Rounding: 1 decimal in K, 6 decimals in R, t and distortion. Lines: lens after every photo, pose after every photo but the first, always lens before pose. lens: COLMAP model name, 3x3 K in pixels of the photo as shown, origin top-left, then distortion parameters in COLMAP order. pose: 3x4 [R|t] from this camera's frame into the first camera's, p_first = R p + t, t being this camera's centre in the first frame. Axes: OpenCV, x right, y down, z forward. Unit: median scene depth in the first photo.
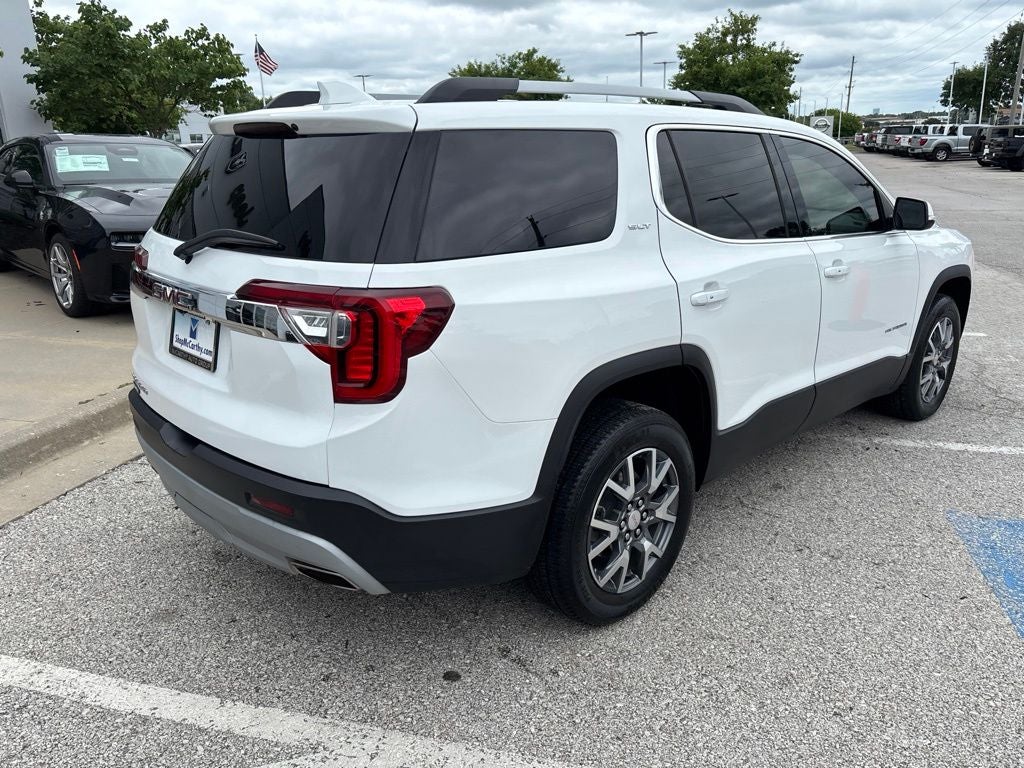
lens RADIAL K [[776.7, 0, 507.3], [0, 776.7, 371.4], [0, 0, 1]] dist [0.051831, -0.066392]
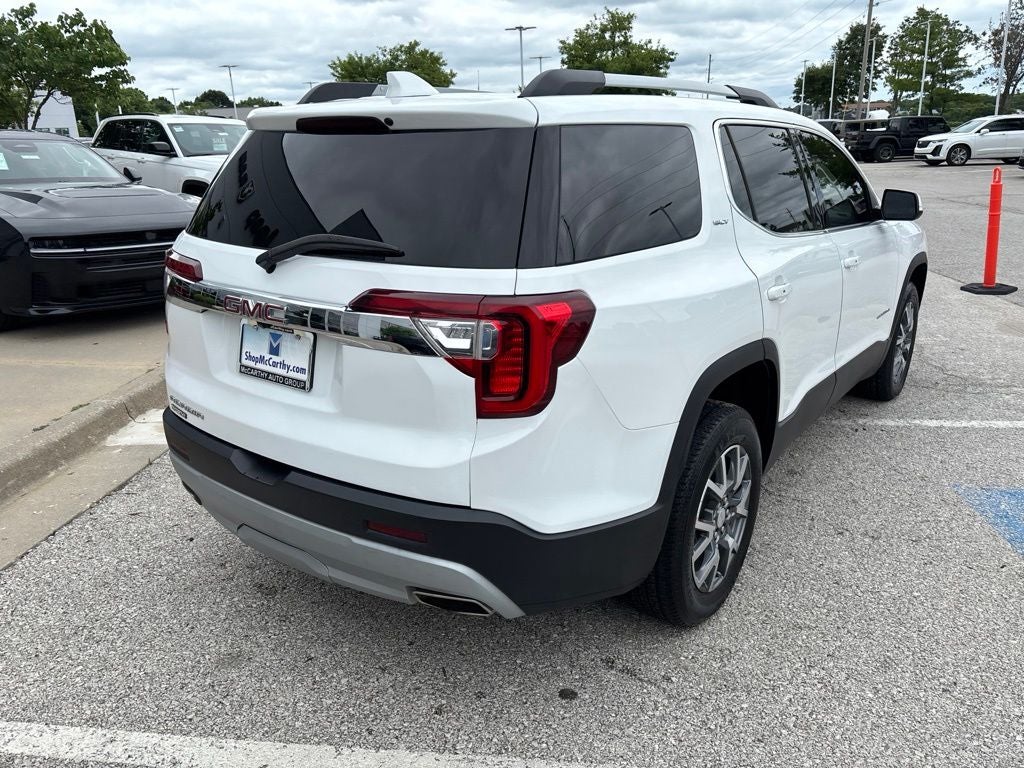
lens RADIAL K [[776.7, 0, 508.1], [0, 776.7, 374.2], [0, 0, 1]] dist [0.051831, -0.066392]
pose [[0.987343, -0.047305, 0.151381, -0.160523], [0.045772, 0.998859, 0.013595, -0.011911], [-0.151852, -0.006494, 0.988382, 0.036887]]
